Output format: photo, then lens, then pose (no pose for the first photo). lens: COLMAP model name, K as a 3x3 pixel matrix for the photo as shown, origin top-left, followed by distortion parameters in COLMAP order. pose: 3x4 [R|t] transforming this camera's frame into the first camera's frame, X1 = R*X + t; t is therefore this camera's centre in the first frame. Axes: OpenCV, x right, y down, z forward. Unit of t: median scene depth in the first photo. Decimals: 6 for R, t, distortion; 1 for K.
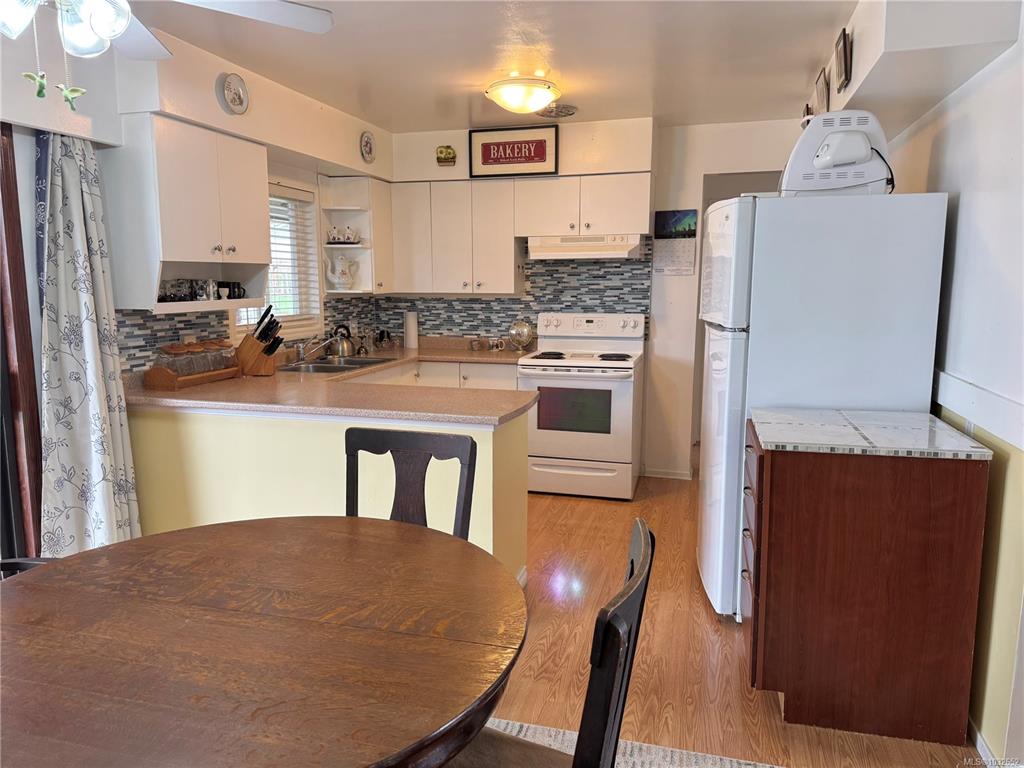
lens RADIAL K [[722.4, 0, 512.0], [0, 722.4, 384.0], [0, 0, 1]] dist [0.143183, -0.203096]
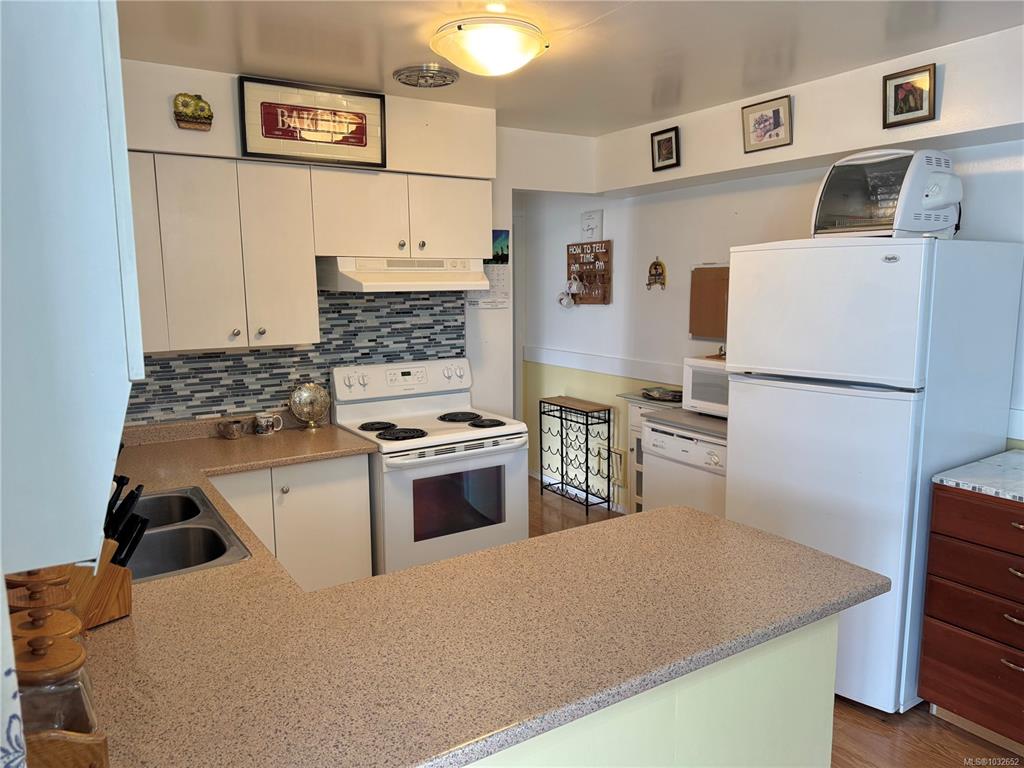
lens RADIAL K [[722.4, 0, 512.0], [0, 722.4, 384.0], [0, 0, 1]] dist [0.143183, -0.203096]
pose [[0.668106, -0.113109, 0.735419, -0.370334], [0.114250, 0.992252, 0.048817, -0.102703], [-0.735242, 0.051407, 0.675852, 0.441590]]
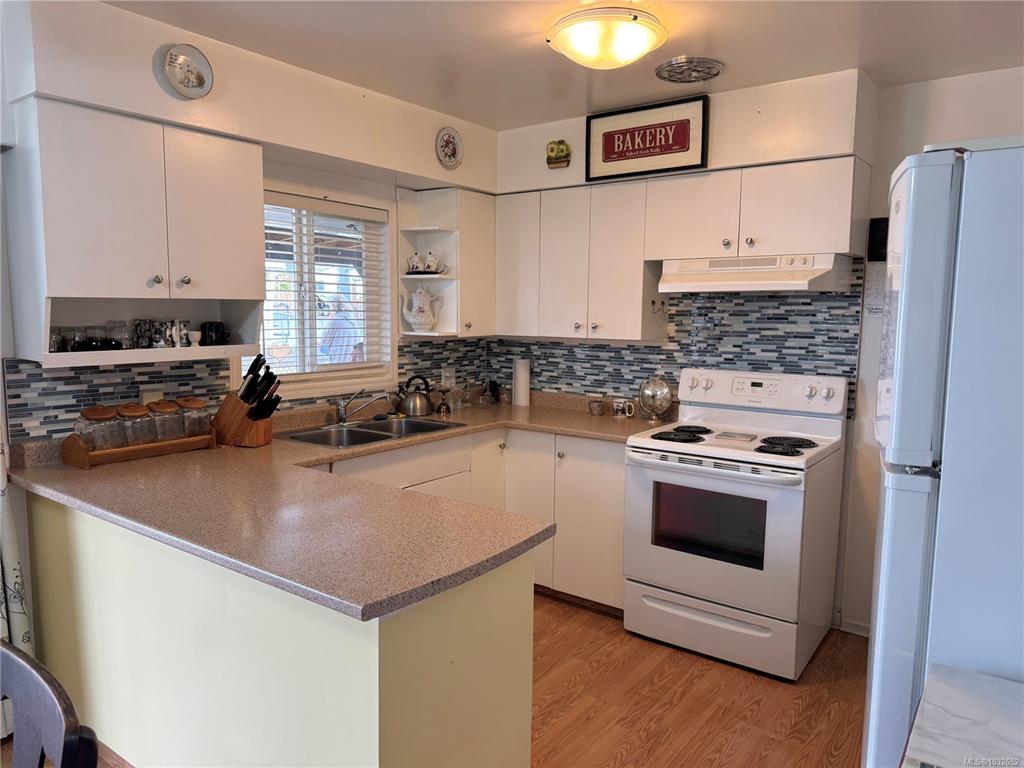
lens RADIAL K [[722.4, 0, 512.0], [0, 722.4, 384.0], [0, 0, 1]] dist [0.143183, -0.203096]
pose [[0.933532, 0.047786, -0.355296, 0.140590], [-0.062074, 0.997653, -0.028916, -0.055208], [0.353080, 0.049048, 0.934306, 0.301534]]
